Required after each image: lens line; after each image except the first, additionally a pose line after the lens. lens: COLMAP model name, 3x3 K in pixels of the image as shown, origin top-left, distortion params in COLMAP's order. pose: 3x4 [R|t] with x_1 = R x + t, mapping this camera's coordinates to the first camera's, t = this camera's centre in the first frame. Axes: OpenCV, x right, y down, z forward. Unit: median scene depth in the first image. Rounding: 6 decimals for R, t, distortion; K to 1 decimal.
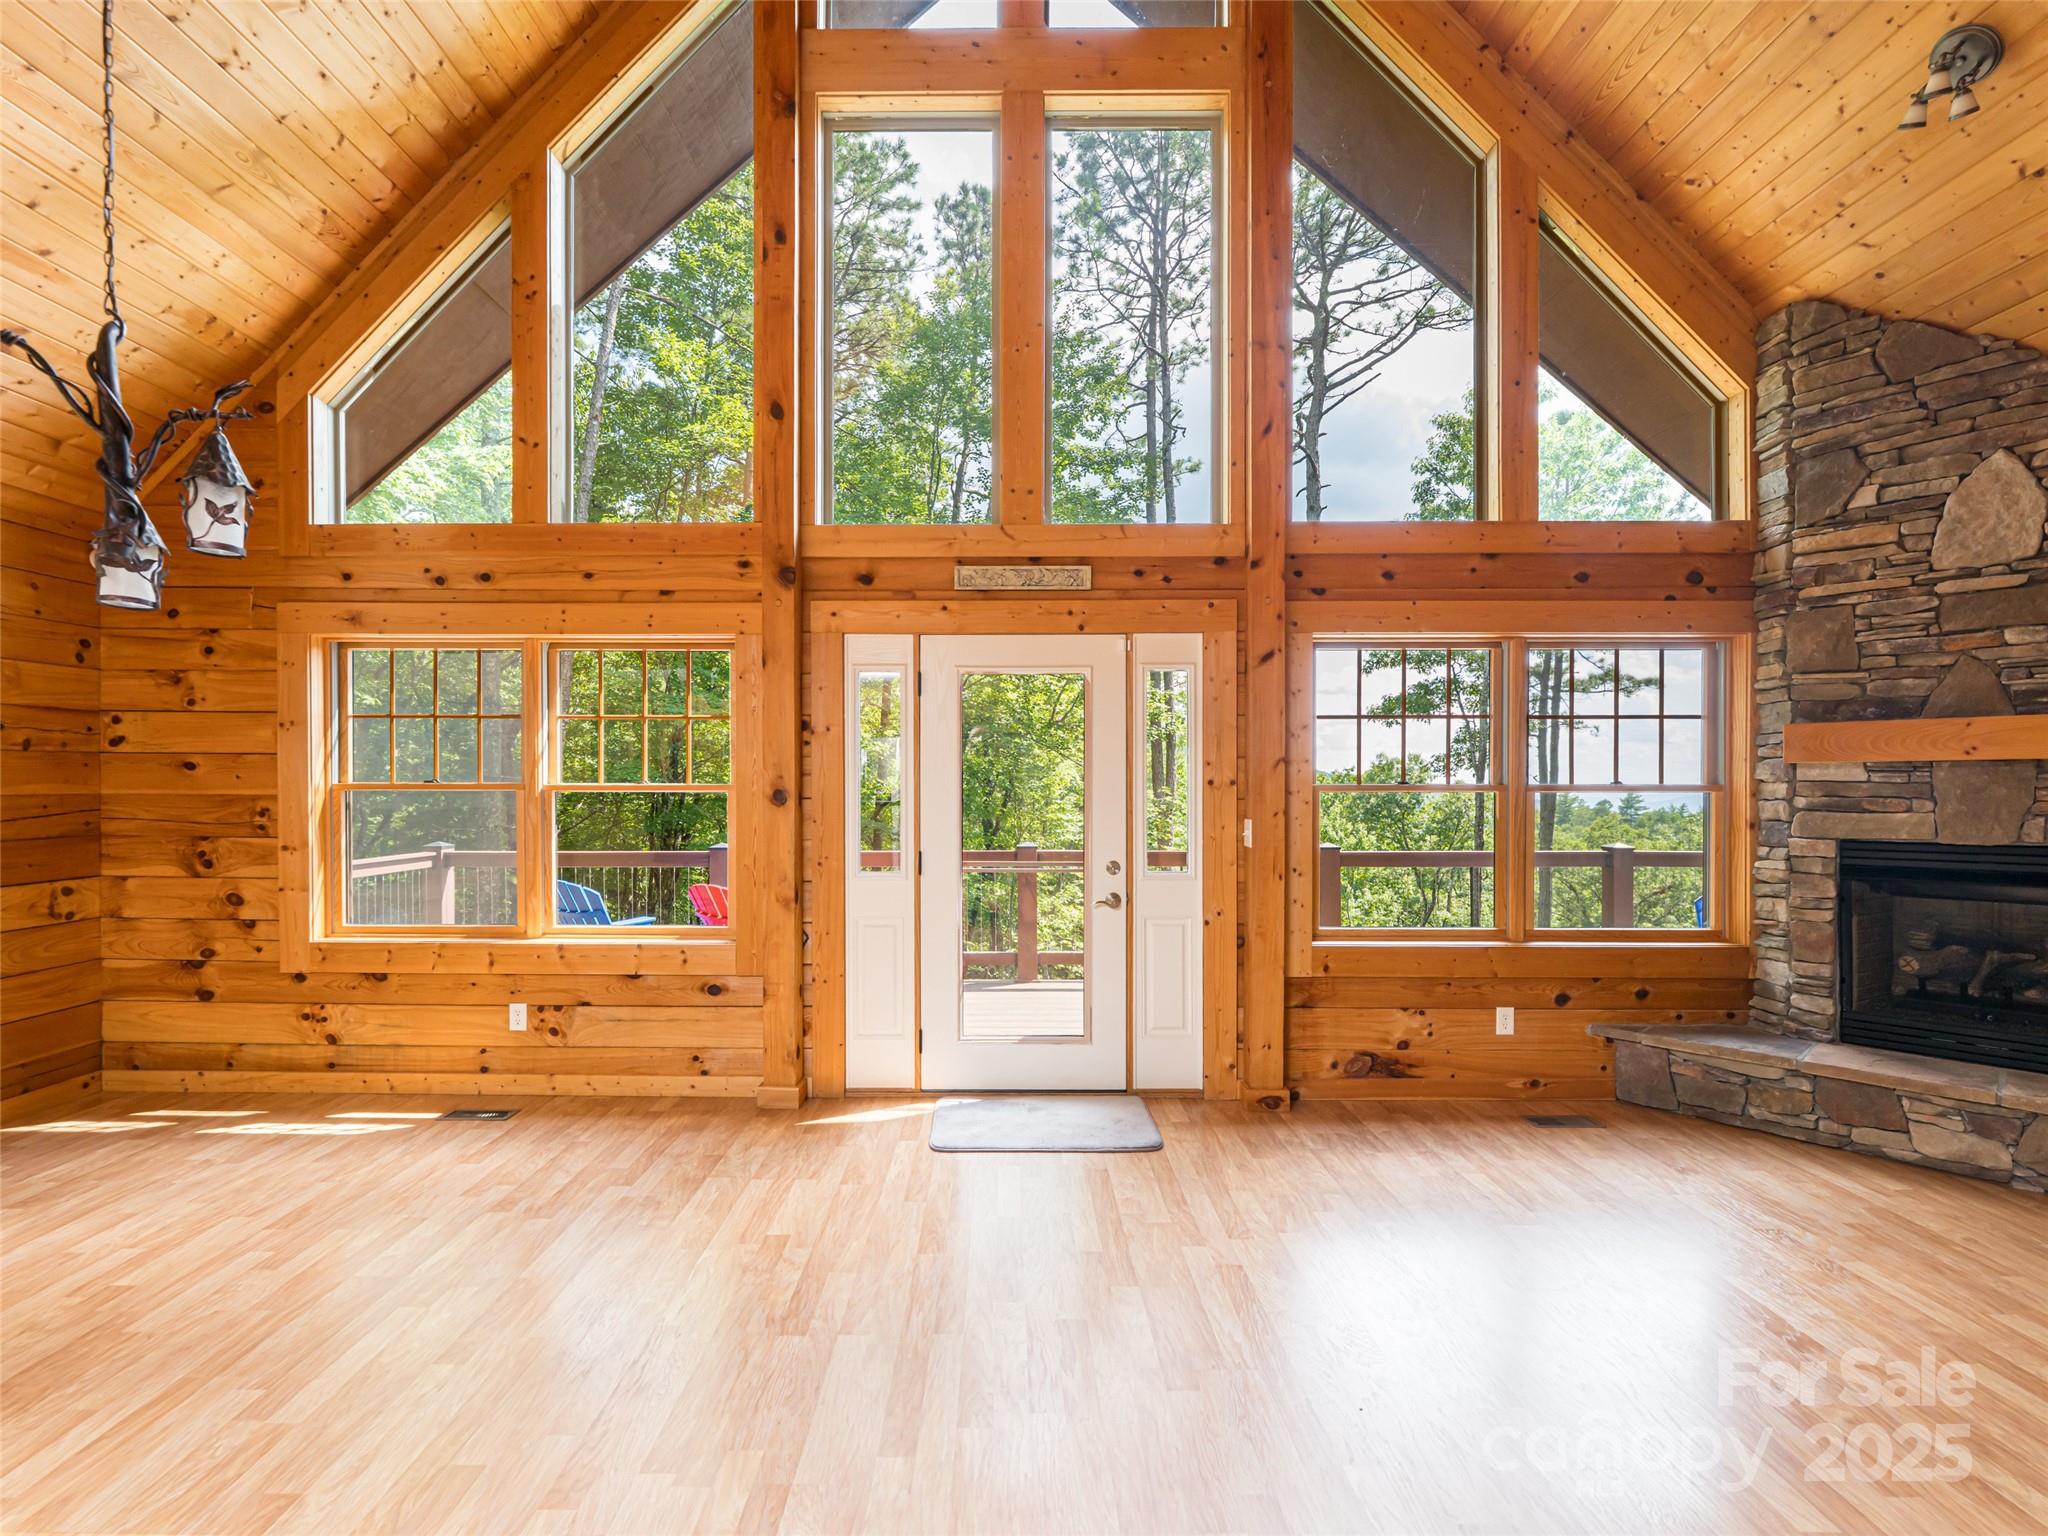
lens RADIAL K [[822.7, 0, 1024.0], [0, 822.7, 768.0], [0, 0, 1]] dist [-0.000024, 0.000012]
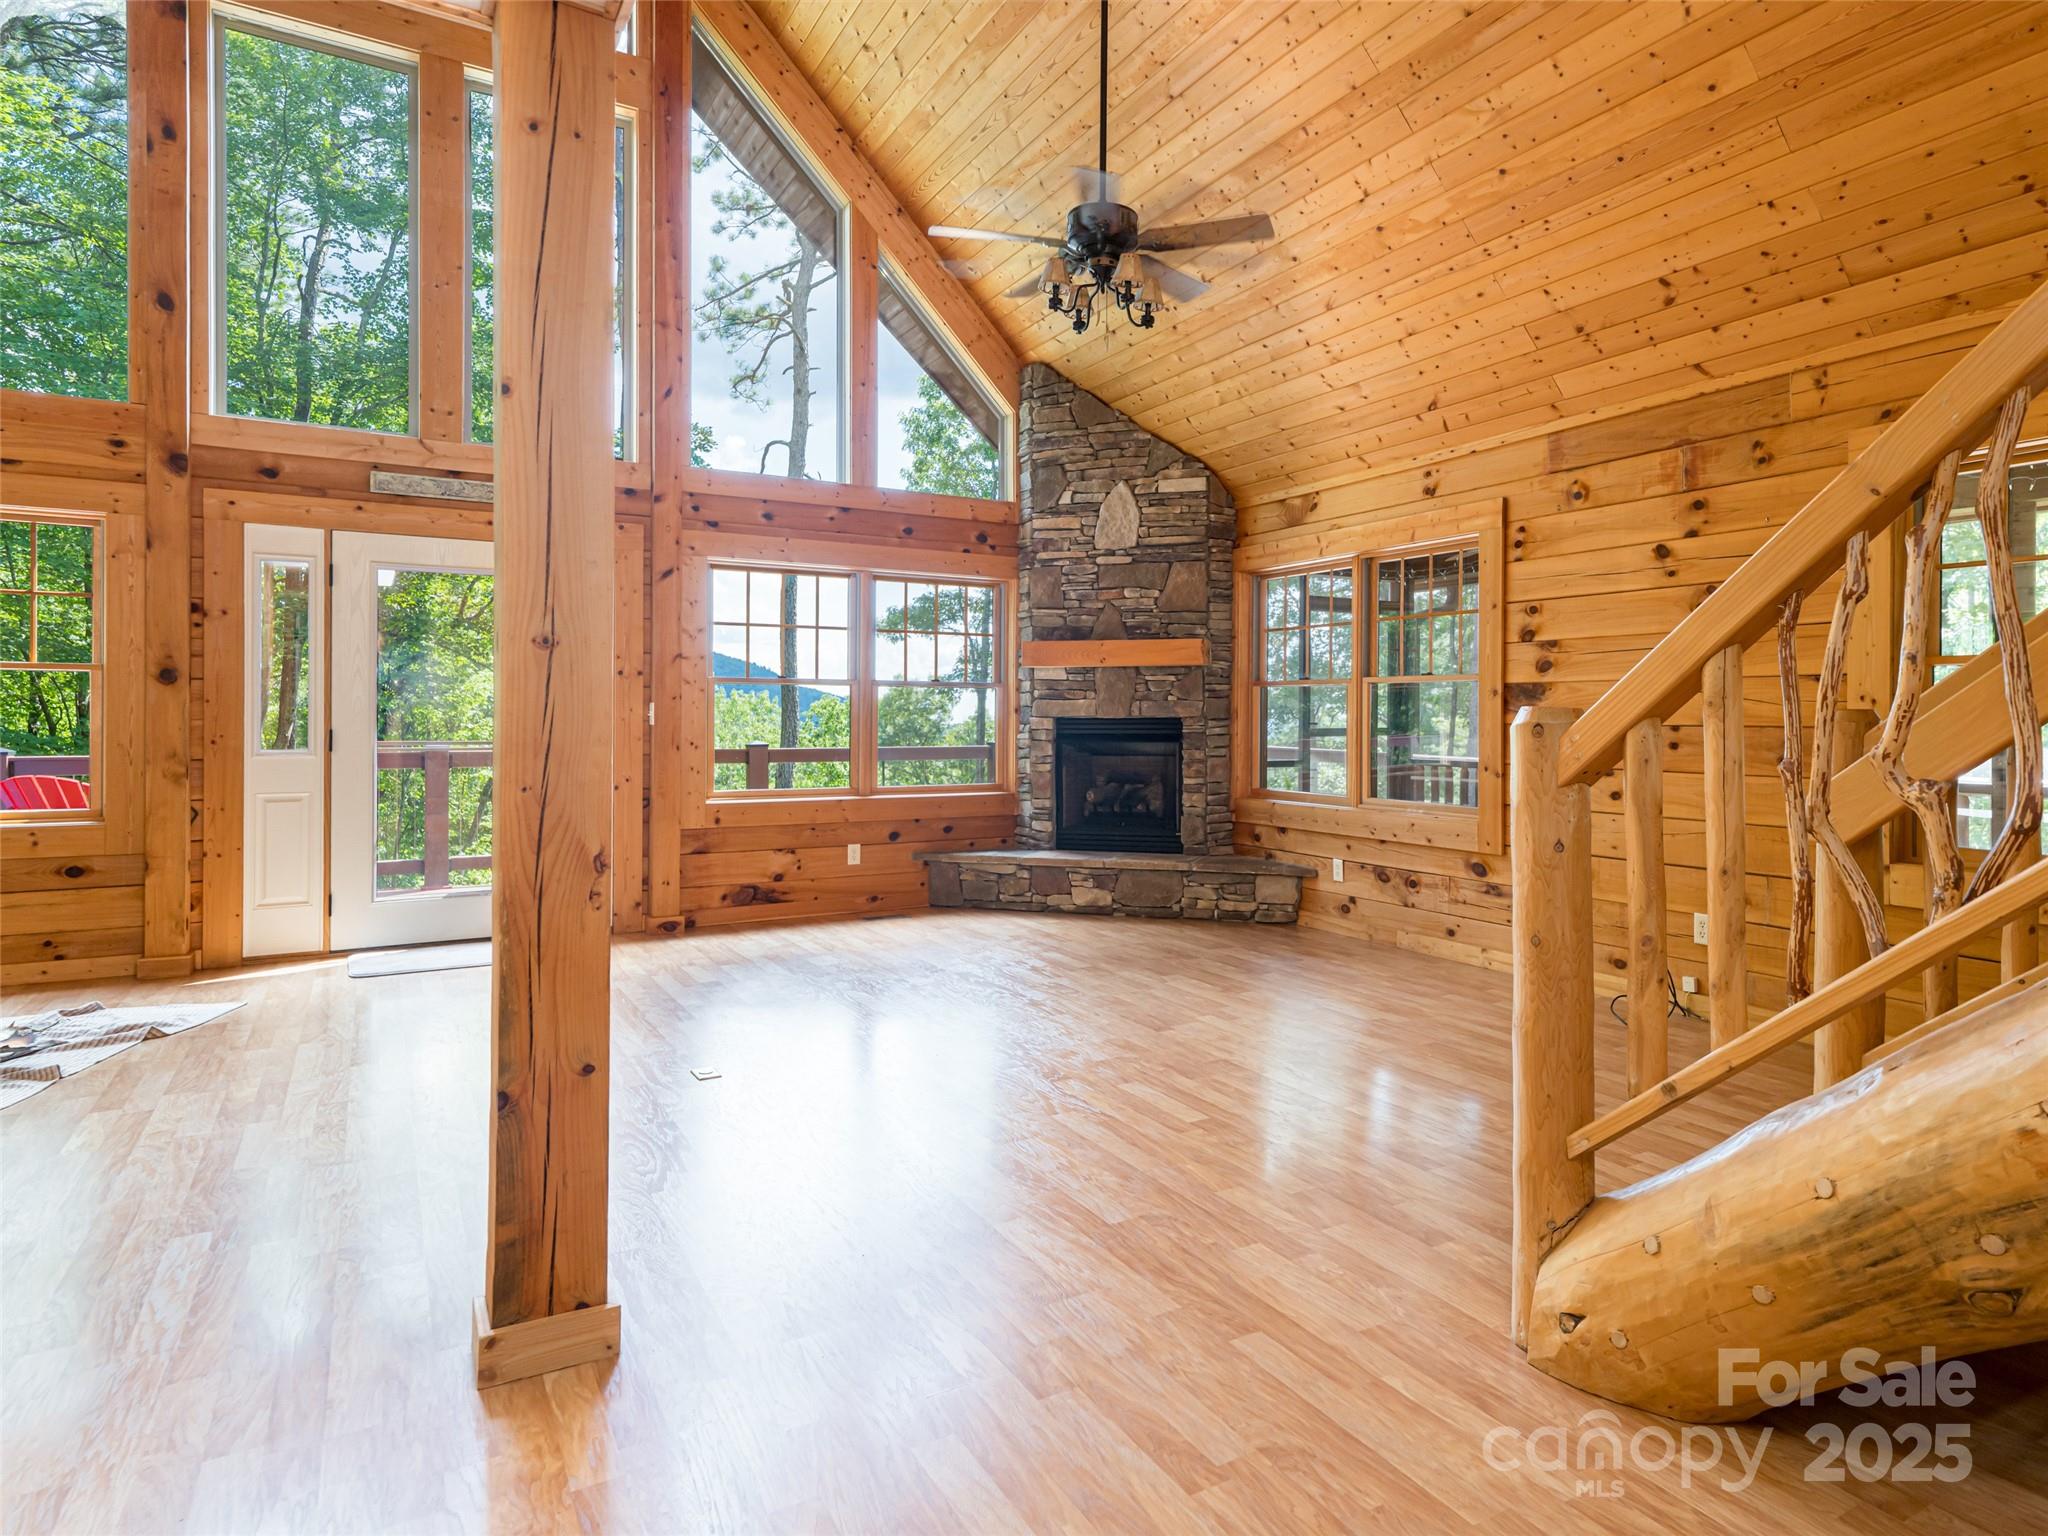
lens RADIAL K [[1225.7, 0, 1144.0], [0, 1225.7, 723.7], [0, 0, 1]] dist [0.012570, 0.002859]
pose [[0.855674, 0.003280, 0.517505, -0.053571], [-0.011468, 0.999855, 0.012626, 0.064004], [-0.517388, -0.016739, 0.855587, -1.000750]]
